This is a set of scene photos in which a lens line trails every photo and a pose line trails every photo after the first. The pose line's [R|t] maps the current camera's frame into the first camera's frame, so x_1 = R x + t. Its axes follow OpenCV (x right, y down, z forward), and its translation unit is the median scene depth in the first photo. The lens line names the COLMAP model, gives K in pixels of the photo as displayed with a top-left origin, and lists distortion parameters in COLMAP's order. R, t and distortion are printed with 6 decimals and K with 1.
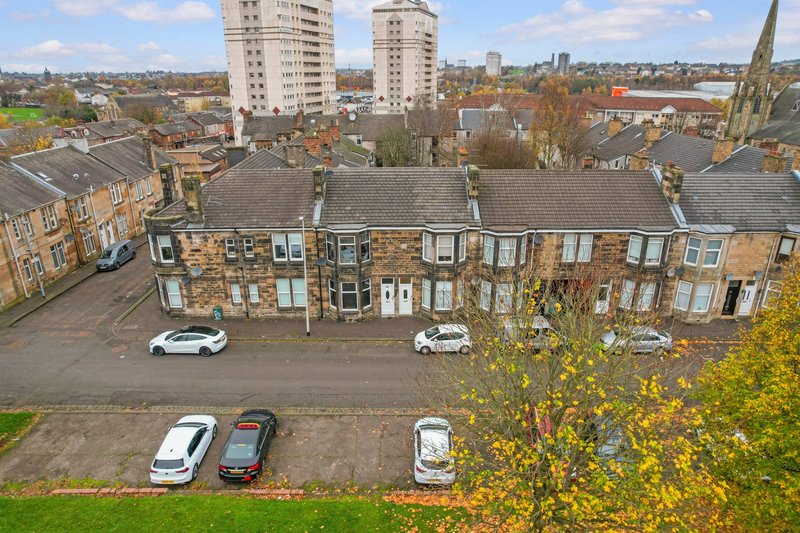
lens RADIAL K [[512.8, 0, 404.5], [0, 512.8, 257.7], [0, 0, 1]] dist [-0.032940, 0.003811]
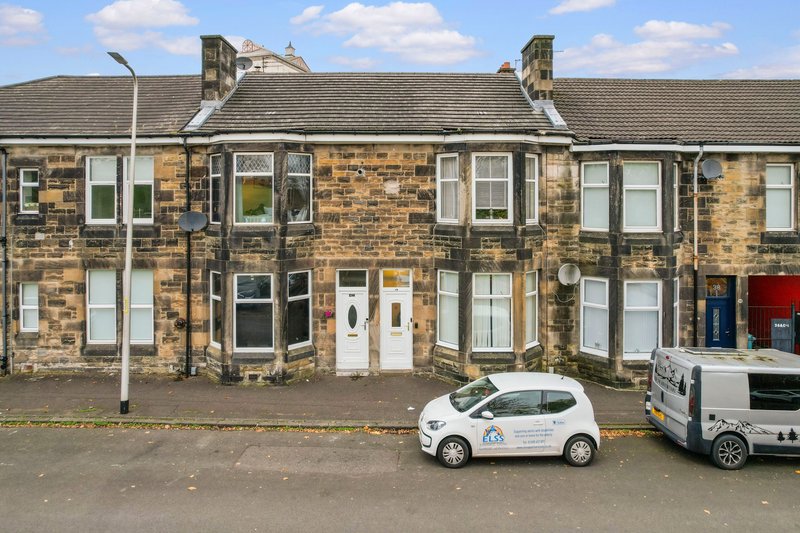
lens RADIAL K [[539.2, 0, 402.7], [0, 539.2, 183.2], [0, 0, 1]] dist [-0.060380, 0.044099]
pose [[0.999935, -0.001979, -0.011271, 0.012409], [-0.002272, 0.930982, -0.365058, 0.132746], [0.011216, 0.365060, 0.930916, 0.575526]]
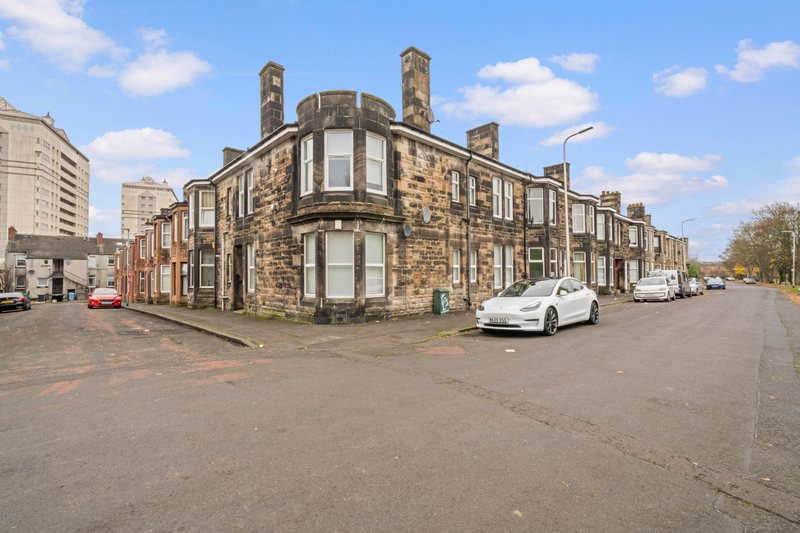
lens RADIAL K [[350.0, 0, 399.7], [0, 350.0, 263.4], [0, 0, 1]] dist [-0.000034, -0.000113]
pose [[0.734196, 0.016168, 0.678745, -0.662867], [0.239197, 0.929458, -0.280879, 0.168029], [-0.635406, 0.368574, 0.678537, 0.770241]]
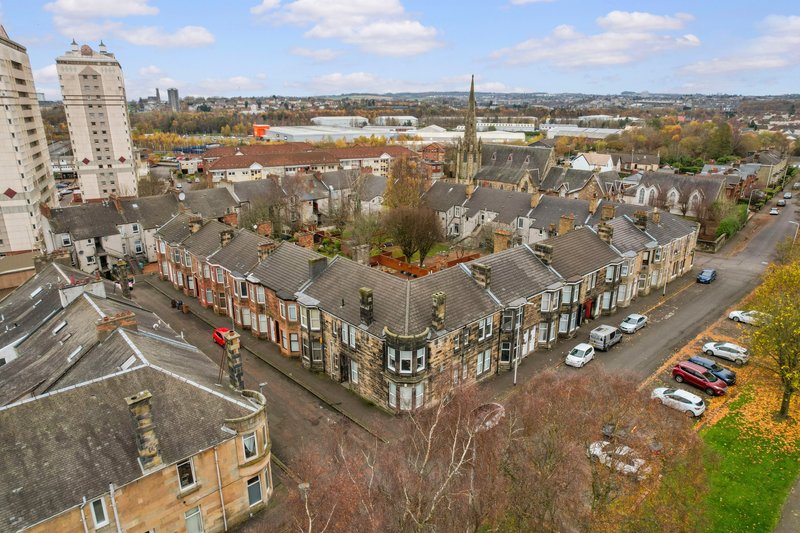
lens RADIAL K [[512.8, 0, 404.5], [0, 512.8, 257.7], [0, 0, 1]] dist [-0.032940, 0.003811]
pose [[0.742029, -0.191587, 0.642407, -1.177598], [0.225796, 0.973725, 0.029586, -0.279722], [-0.631196, 0.123099, 0.765792, 0.090435]]
